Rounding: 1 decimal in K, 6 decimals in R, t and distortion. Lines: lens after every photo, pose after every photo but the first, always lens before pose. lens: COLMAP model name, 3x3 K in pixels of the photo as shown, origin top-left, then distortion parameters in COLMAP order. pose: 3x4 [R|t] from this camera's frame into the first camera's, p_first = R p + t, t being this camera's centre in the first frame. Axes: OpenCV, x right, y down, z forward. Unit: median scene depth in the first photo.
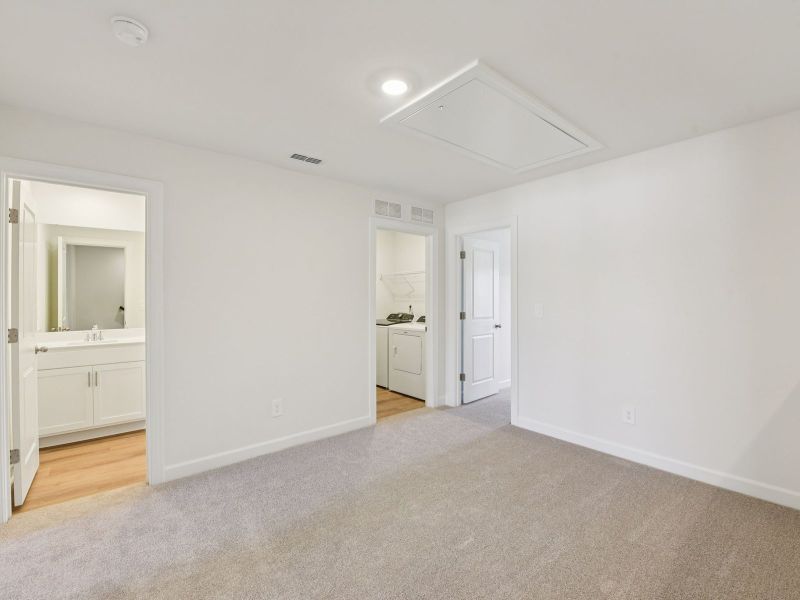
lens RADIAL K [[363.8, 0, 399.8], [0, 363.8, 299.2], [0, 0, 1]] dist [-0.003023, -0.000253]
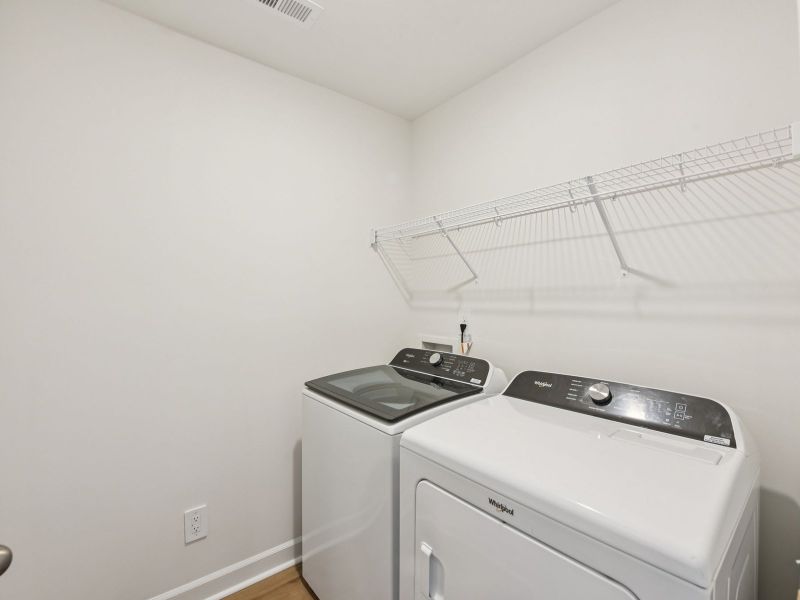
lens RADIAL K [[363.8, 0, 400.3], [0, 363.8, 299.9], [0, 0, 1]] dist [-0.003023, -0.000253]
pose [[0.999932, -0.002003, -0.011499, -0.024231], [0.002030, 0.999995, 0.002276, -0.004936], [0.011494, -0.002300, 0.999931, 0.699377]]
